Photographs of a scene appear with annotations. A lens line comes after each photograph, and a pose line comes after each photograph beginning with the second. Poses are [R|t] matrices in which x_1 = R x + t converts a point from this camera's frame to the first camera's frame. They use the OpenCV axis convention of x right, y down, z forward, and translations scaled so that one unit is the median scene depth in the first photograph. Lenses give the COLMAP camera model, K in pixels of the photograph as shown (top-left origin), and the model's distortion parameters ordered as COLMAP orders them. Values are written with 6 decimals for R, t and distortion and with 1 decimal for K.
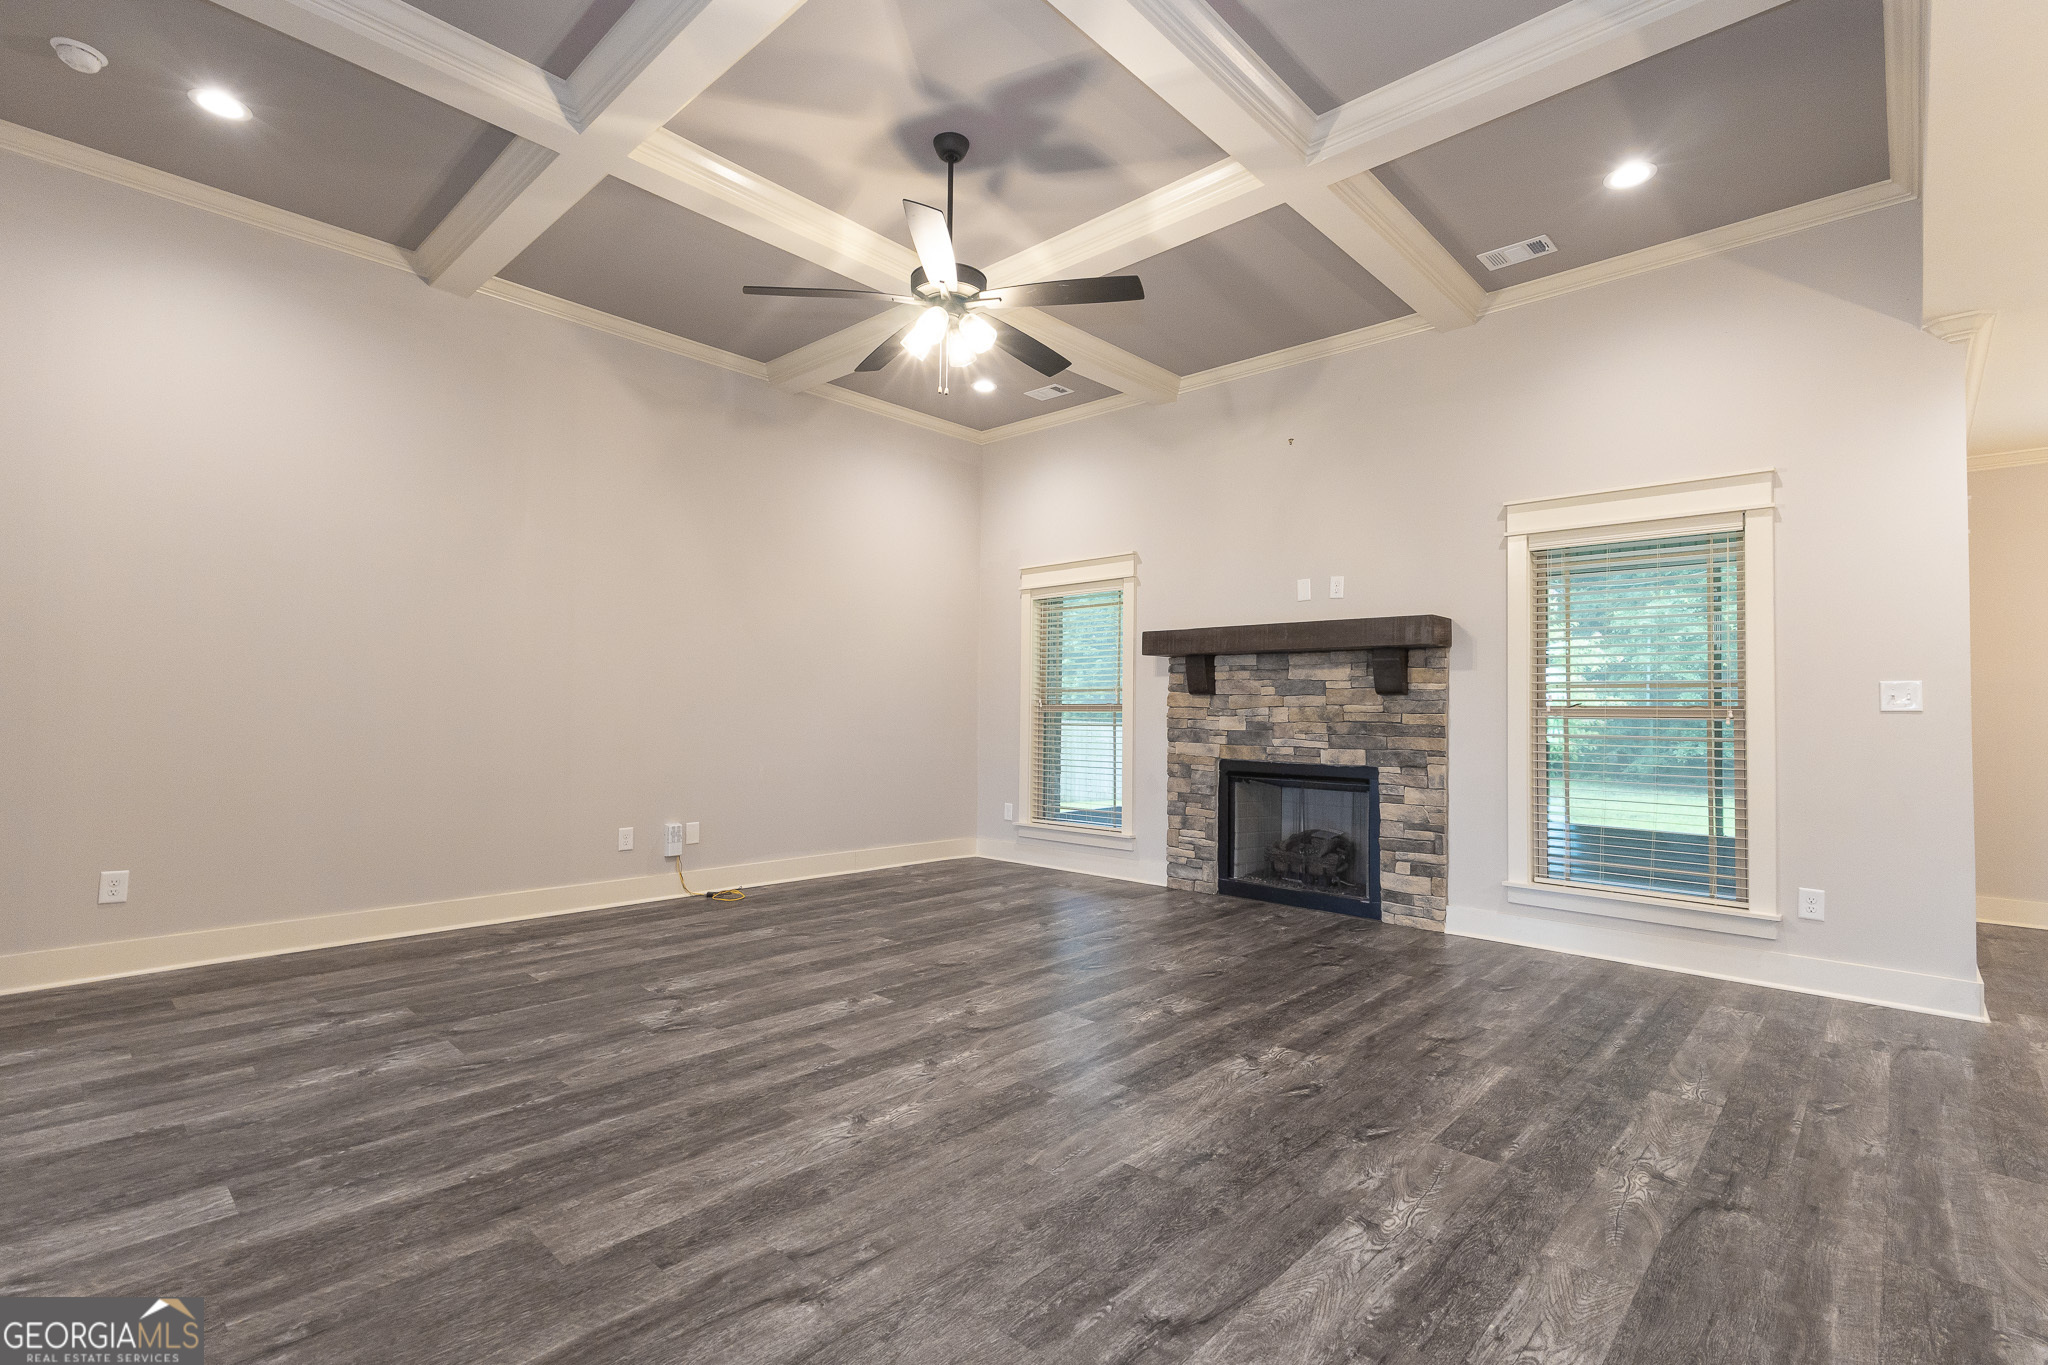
lens RADIAL K [[935.4, 0, 1020.1], [0, 935.4, 683.9], [0, 0, 1]] dist [0.000032, 0.000910]
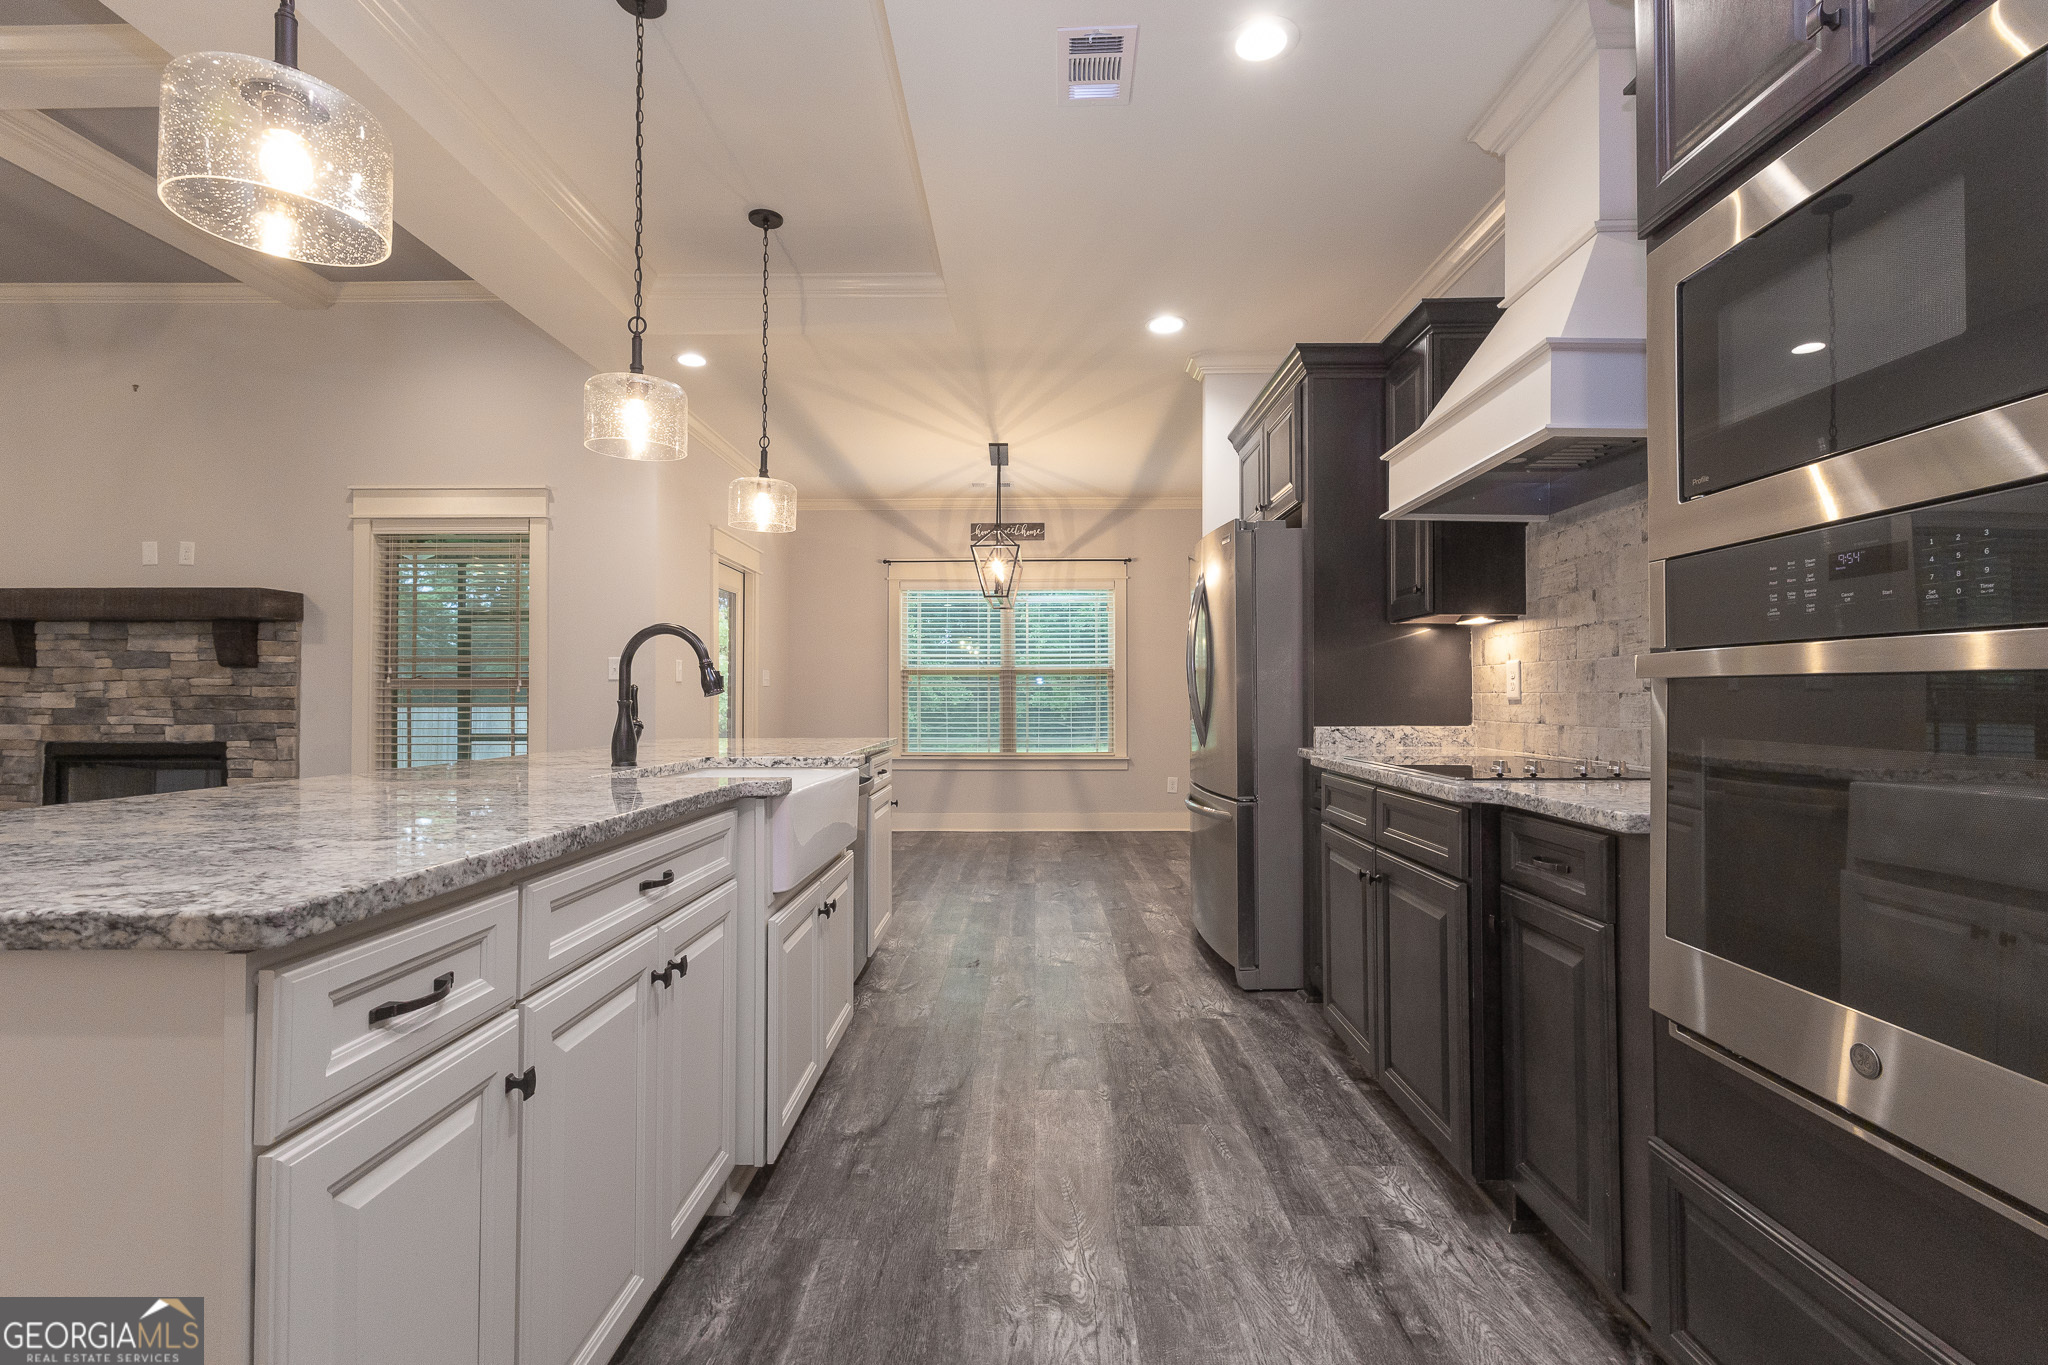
lens RADIAL K [[935.4, 0, 1026.3], [0, 935.4, 681.4], [0, 0, 1]] dist [0.000032, 0.000910]
pose [[0.733118, -0.004296, 0.680088, 0.335966], [-0.008922, 0.999833, 0.015933, 0.003286], [-0.680043, -0.017748, 0.732957, -0.282607]]
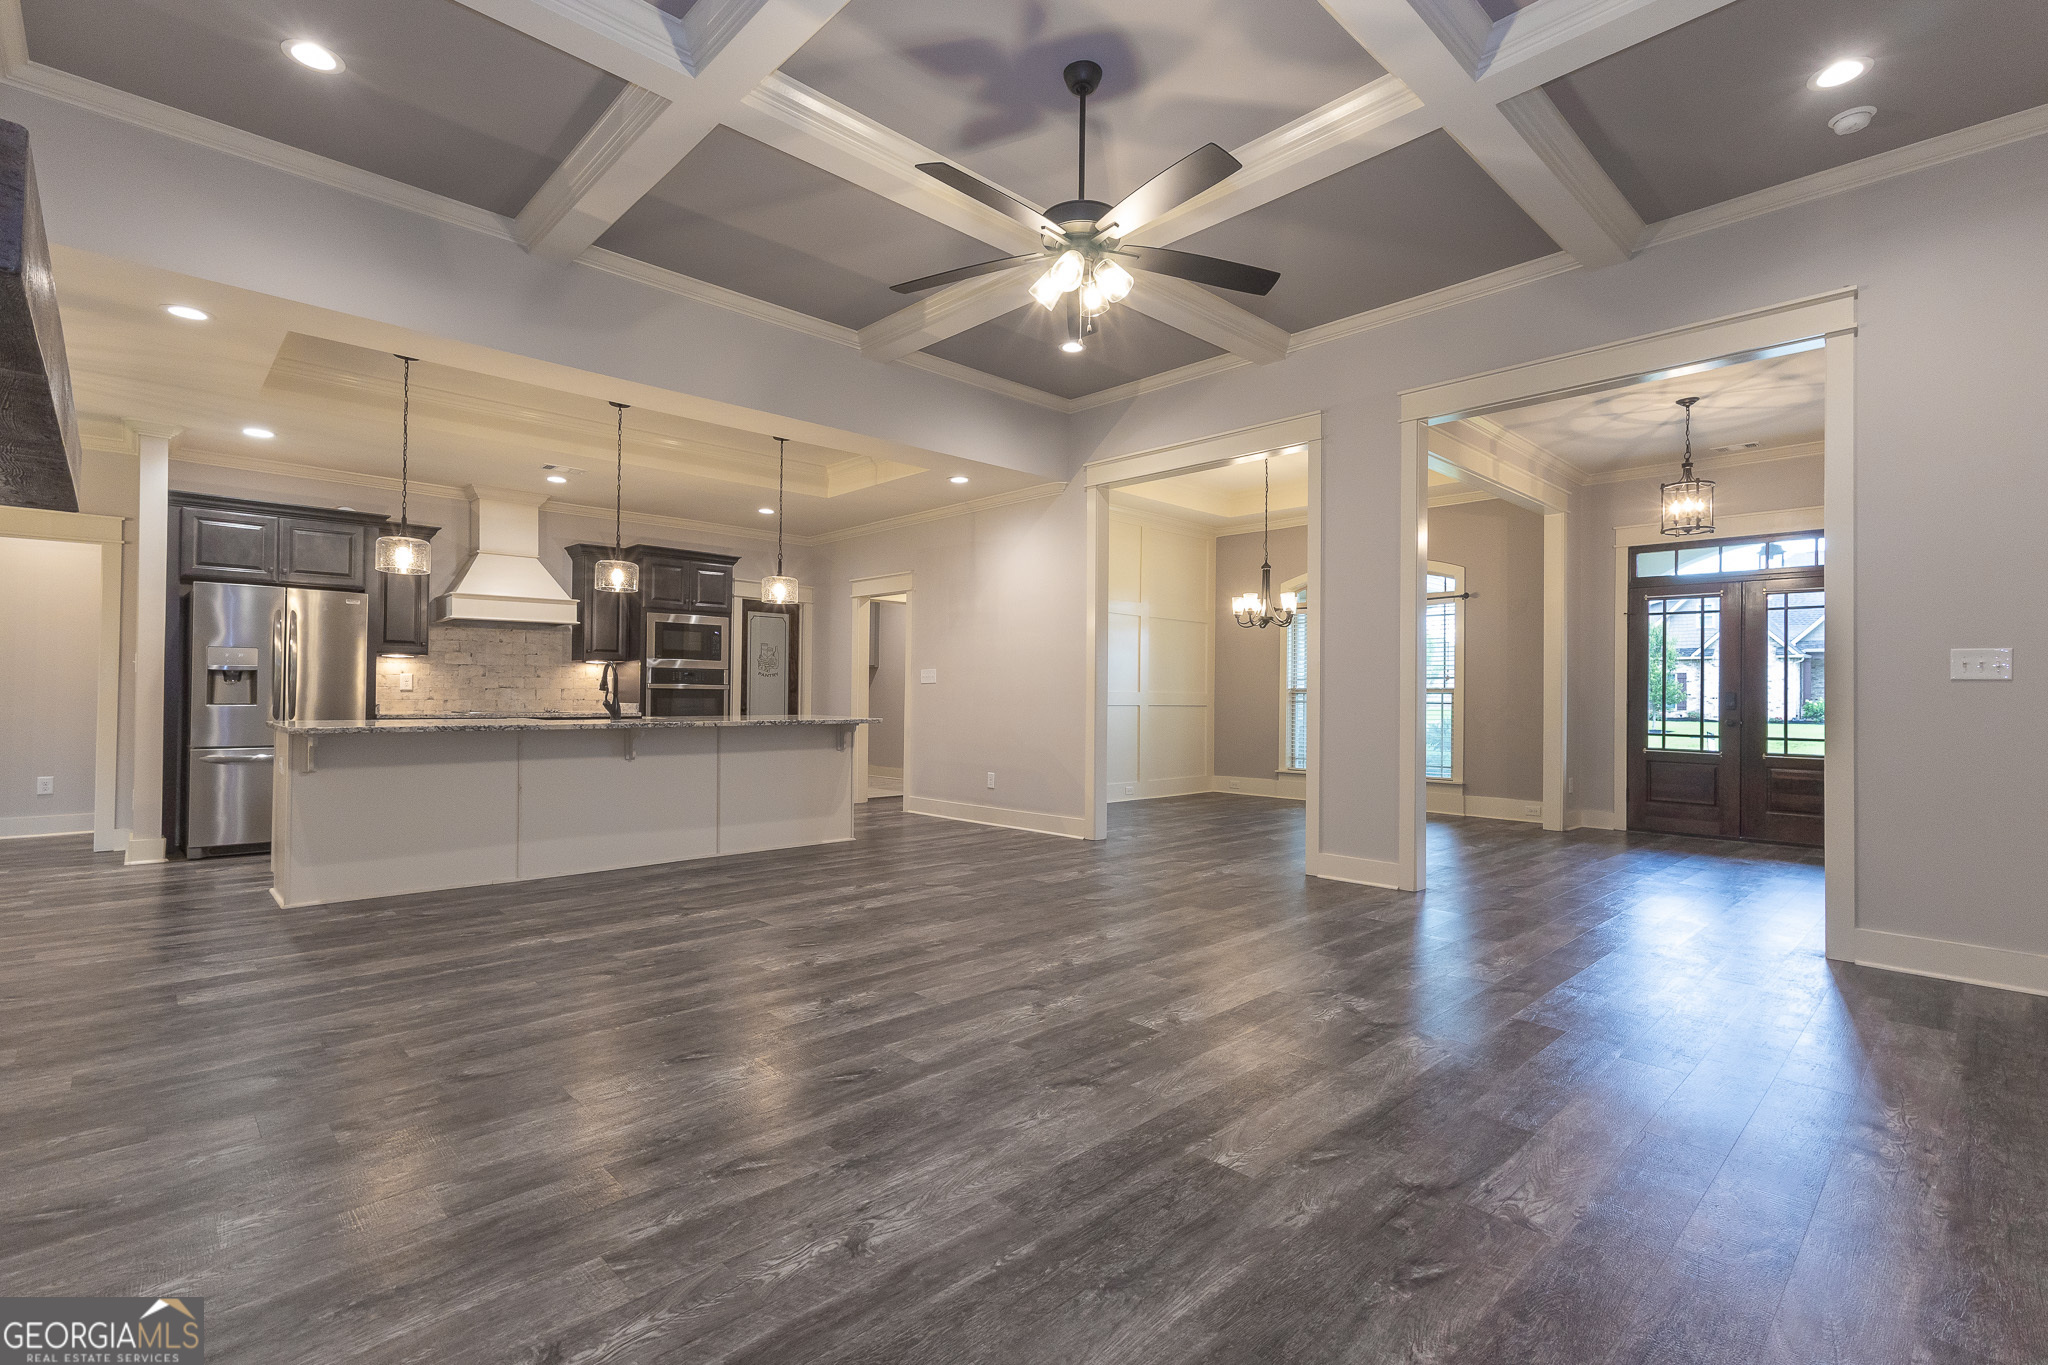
lens RADIAL K [[935.4, 0, 1019.5], [0, 935.4, 685.1], [0, 0, 1]] dist [0.000032, 0.000910]
pose [[-0.998201, -0.022798, 0.055444, -0.053759], [-0.024974, 0.998932, -0.038867, 0.046289], [-0.054499, -0.040182, -0.997705, 1.333976]]
